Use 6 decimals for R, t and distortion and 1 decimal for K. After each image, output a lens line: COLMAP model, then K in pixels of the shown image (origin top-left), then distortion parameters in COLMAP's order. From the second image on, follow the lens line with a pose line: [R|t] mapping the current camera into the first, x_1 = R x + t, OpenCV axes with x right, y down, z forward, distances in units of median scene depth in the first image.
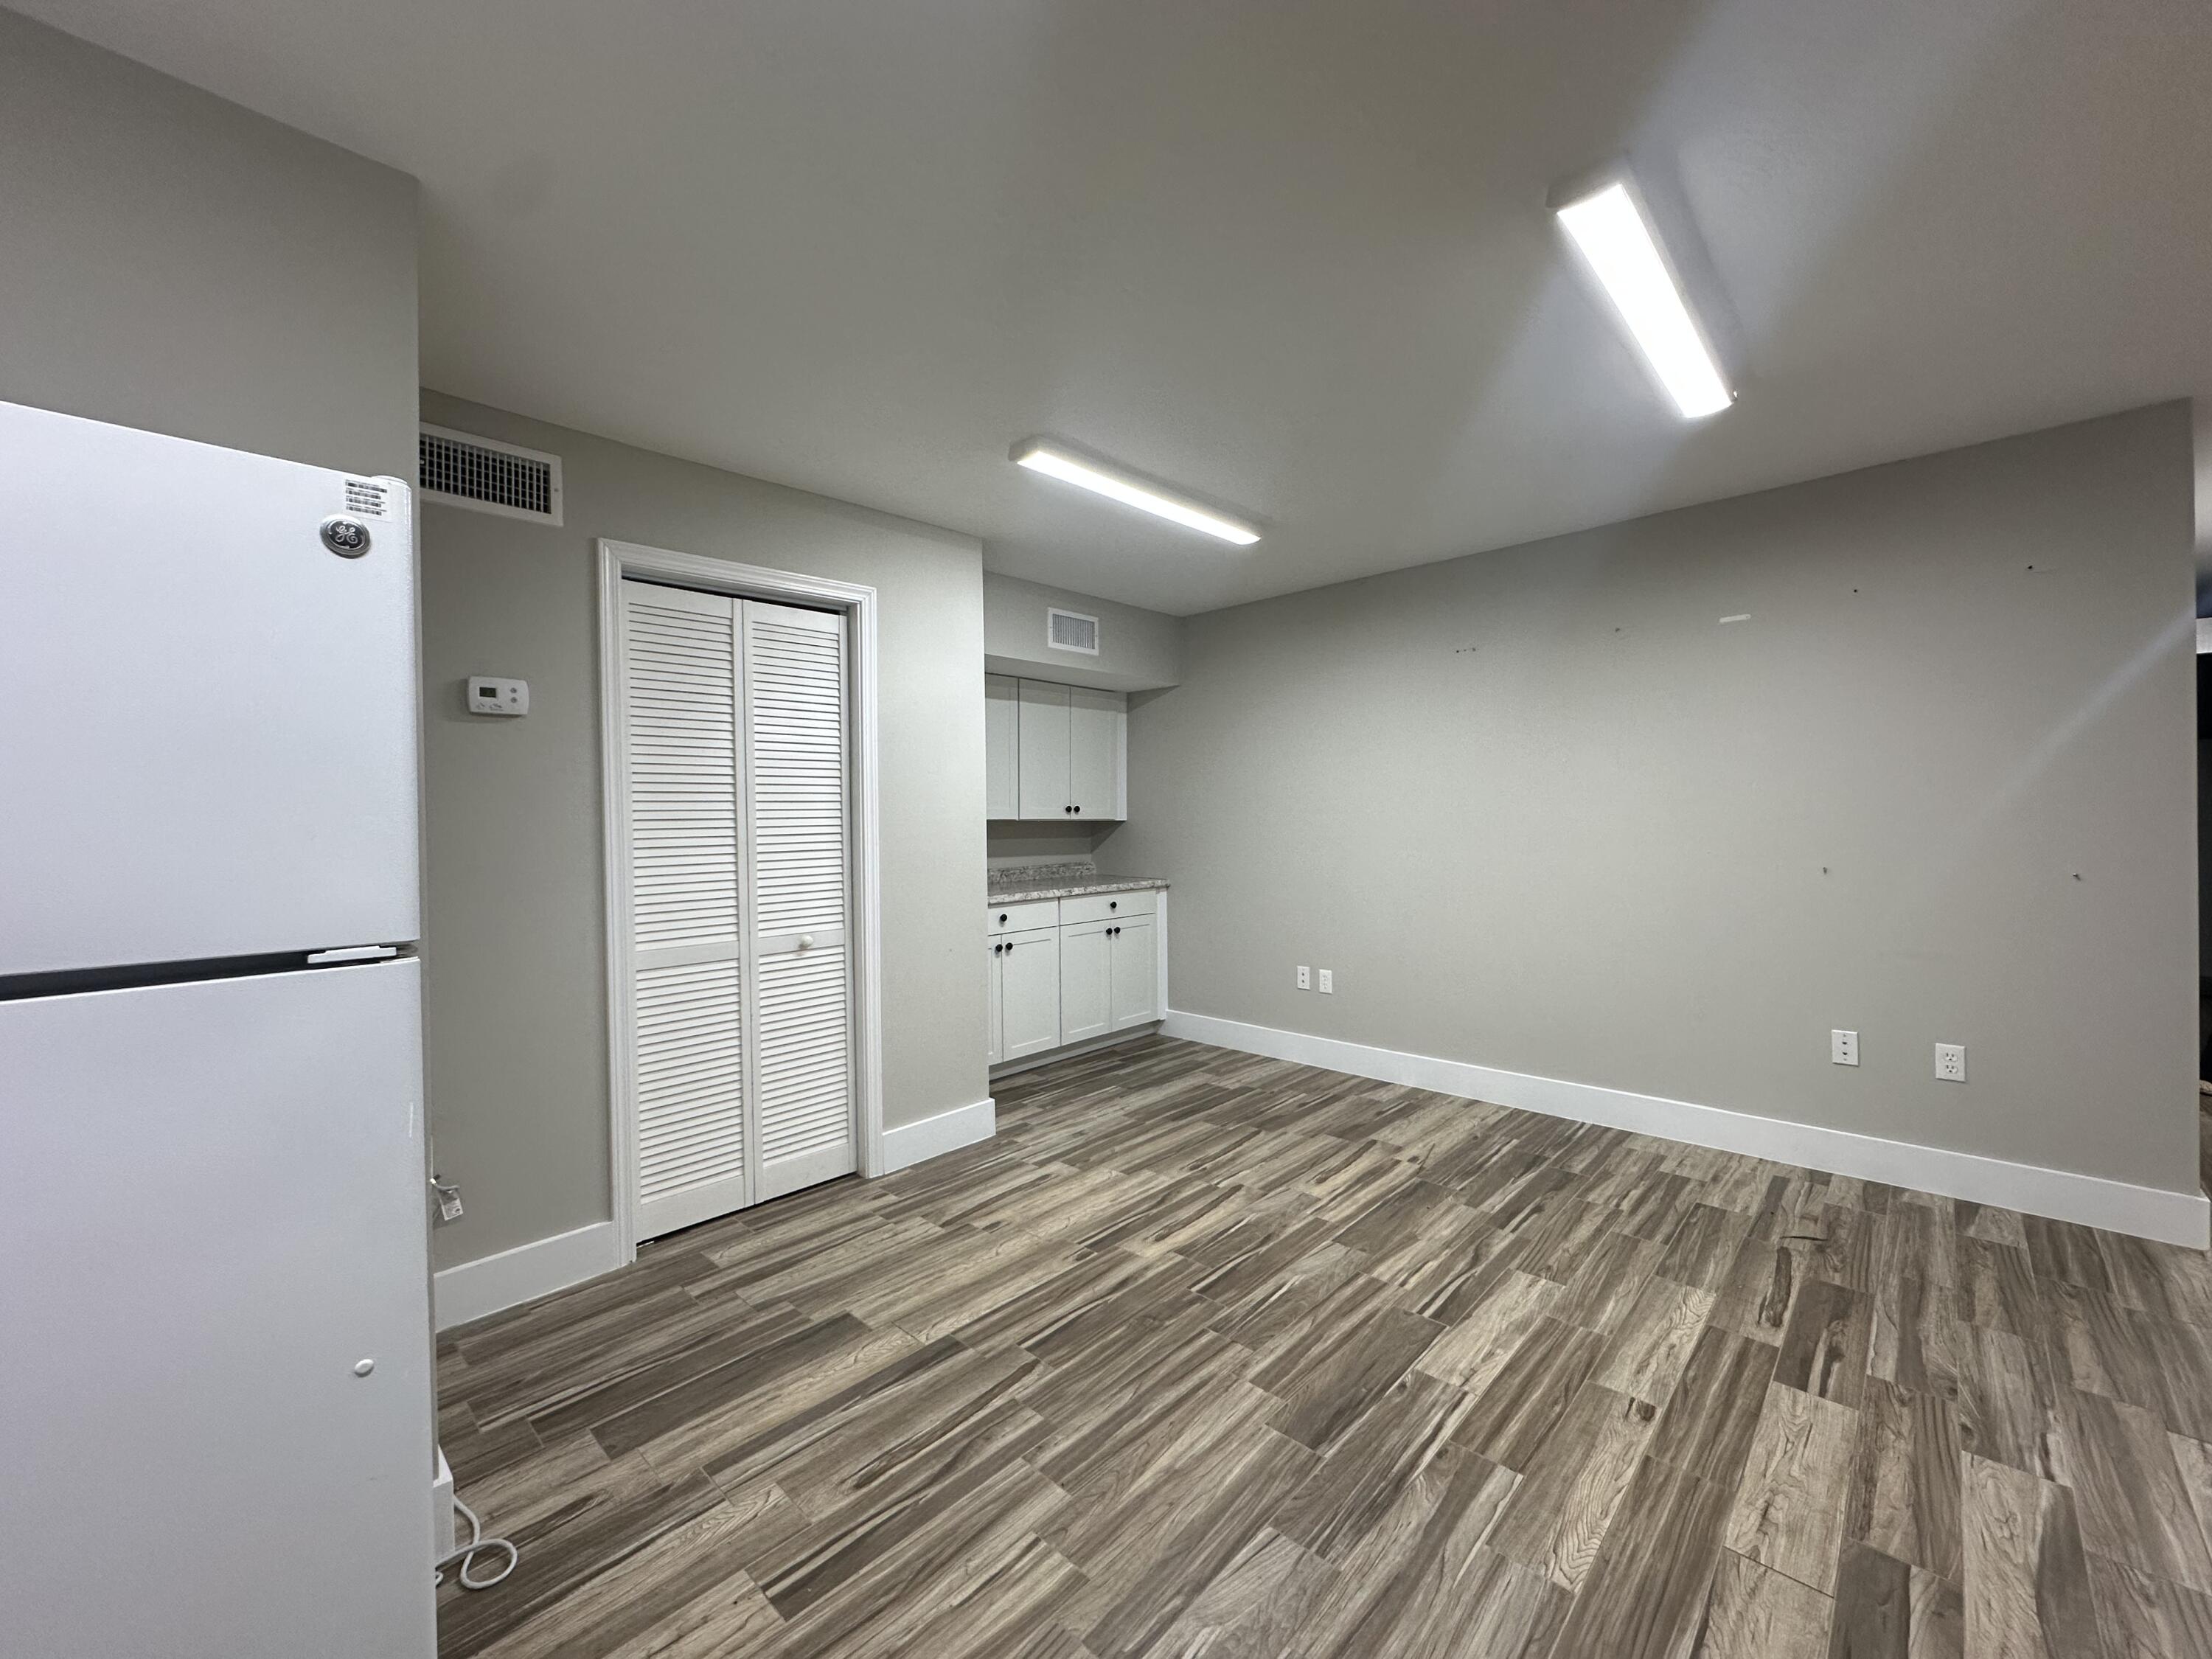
lens RADIAL K [[895.3, 0, 1097.5], [0, 895.3, 819.7], [0, 0, 1]] dist [0.000719, 0.000156]
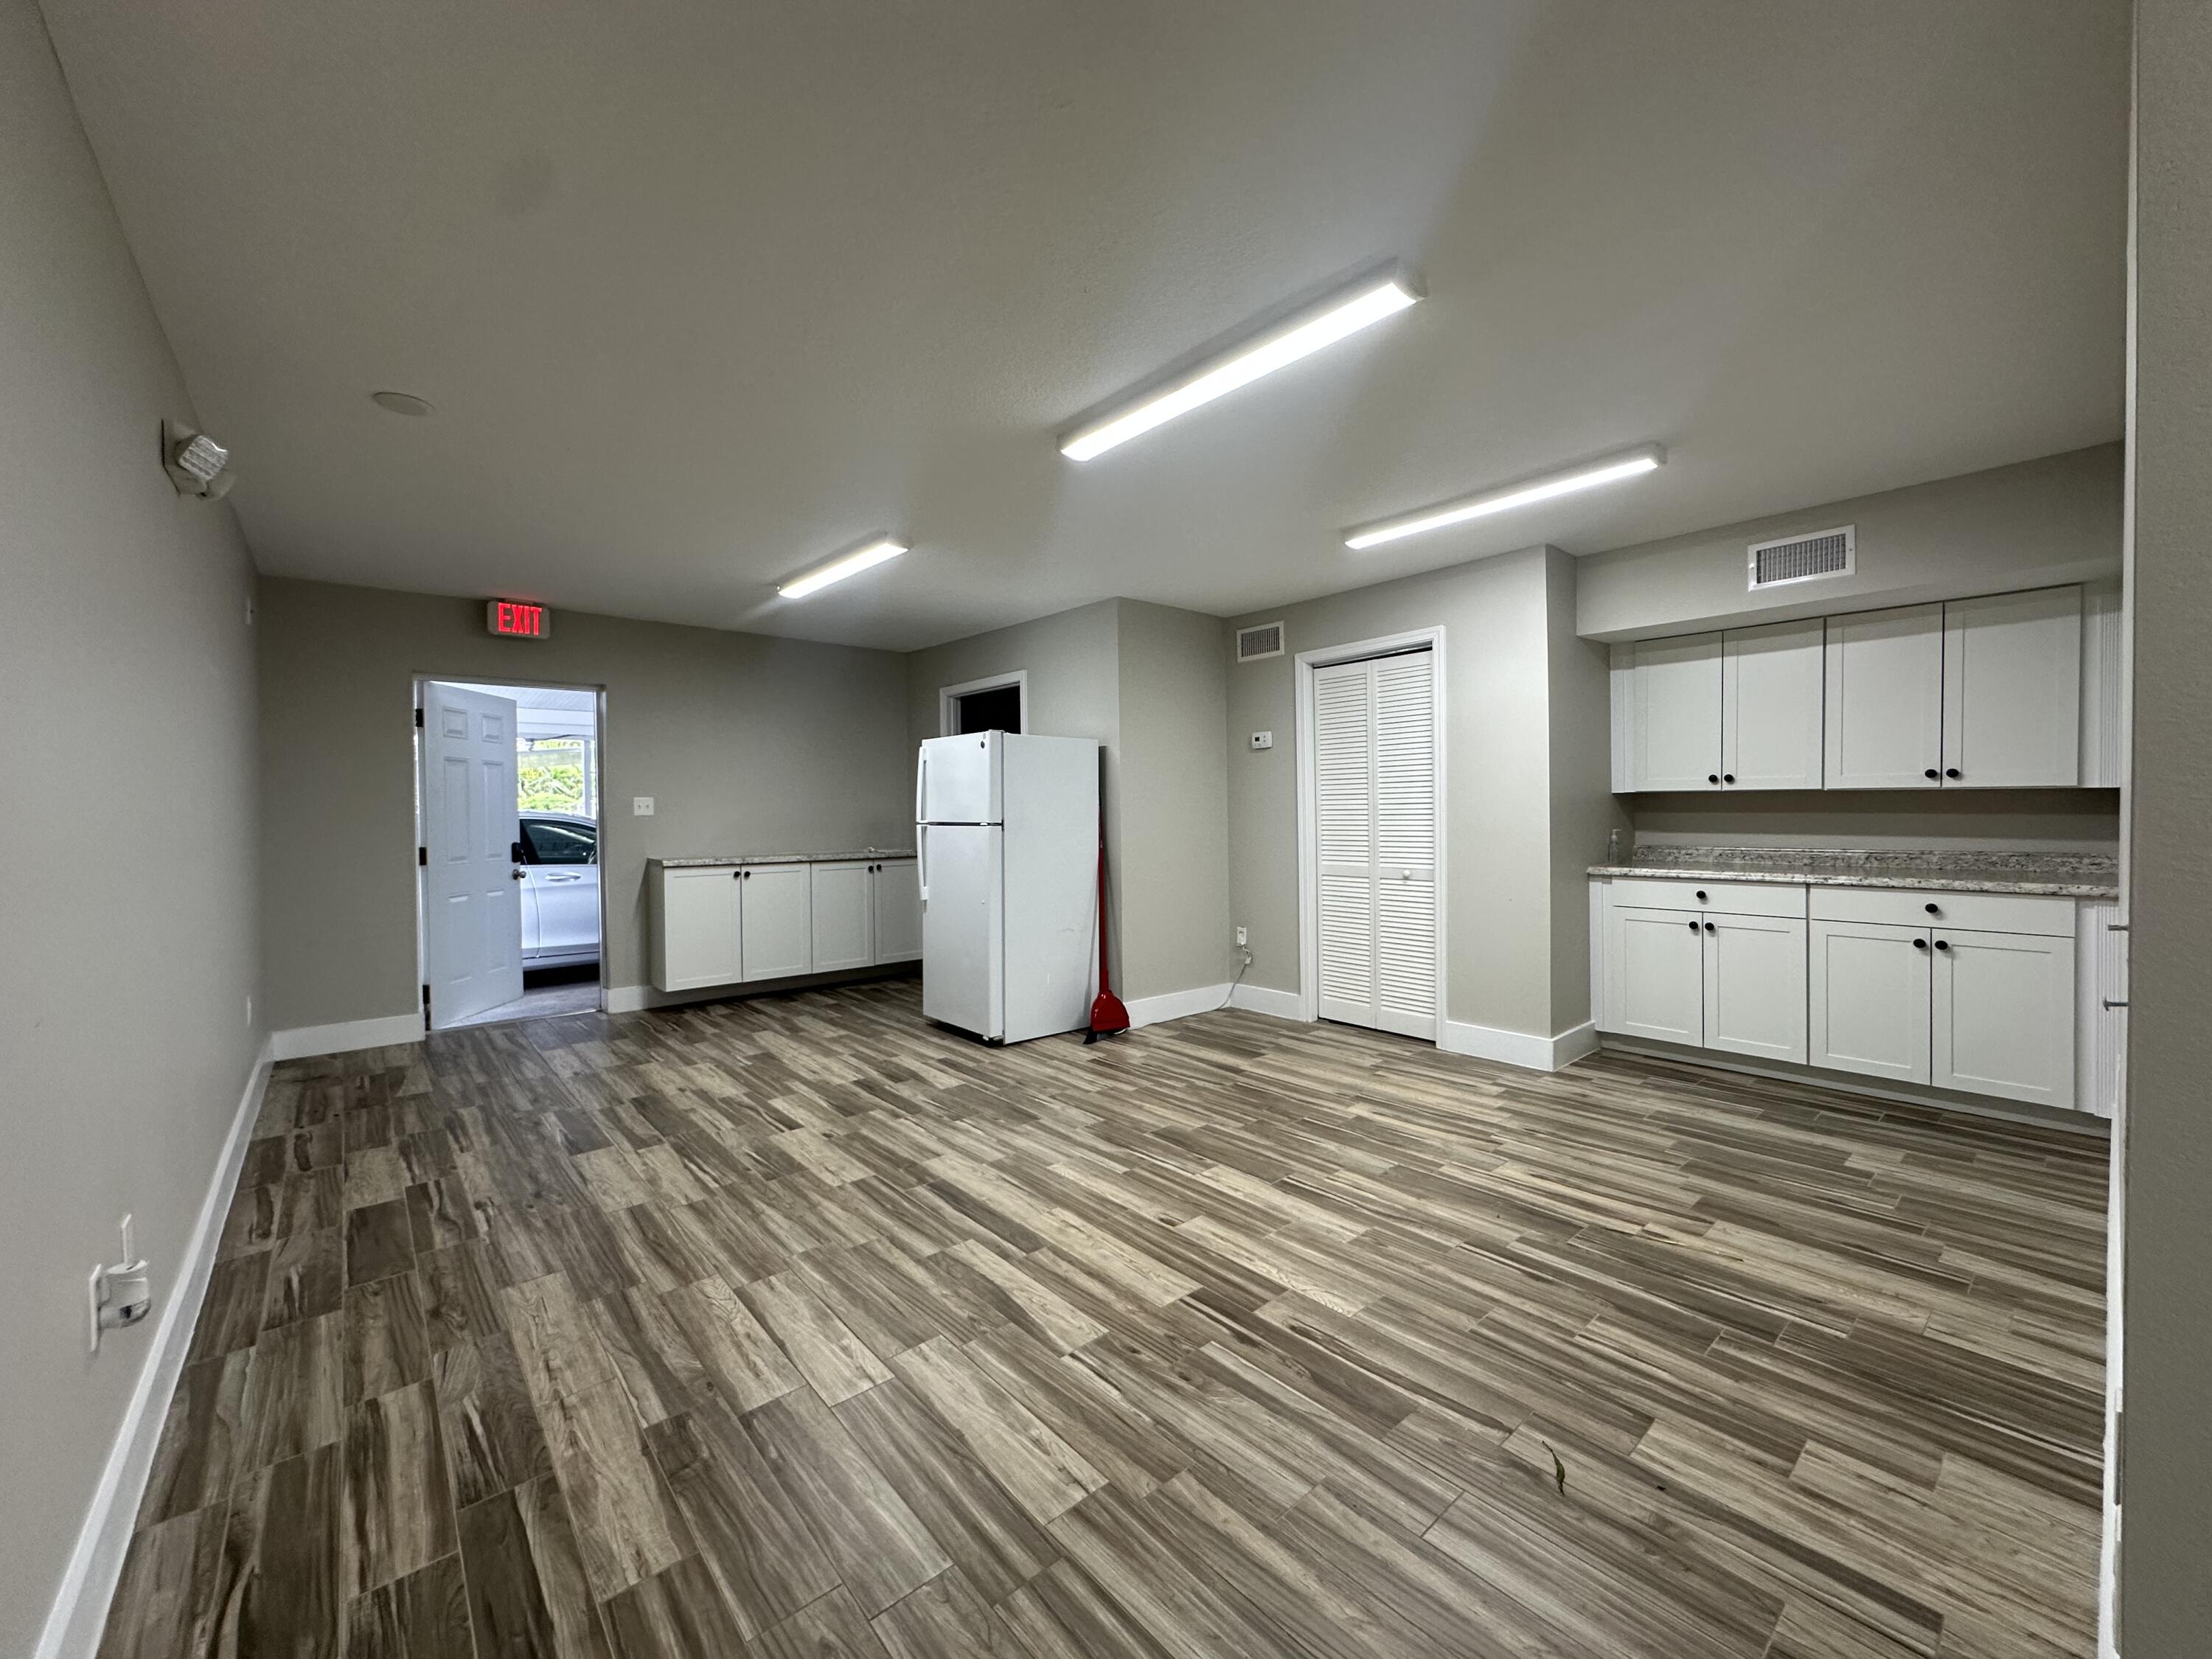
lens RADIAL K [[895.3, 0, 1097.5], [0, 895.3, 819.7], [0, 0, 1]] dist [0.000719, 0.000156]
pose [[-0.119366, 0.025941, -0.992511, 1.329051], [0.010358, 0.999637, 0.024882, 0.000641], [0.992796, -0.007311, -0.119591, 0.709126]]
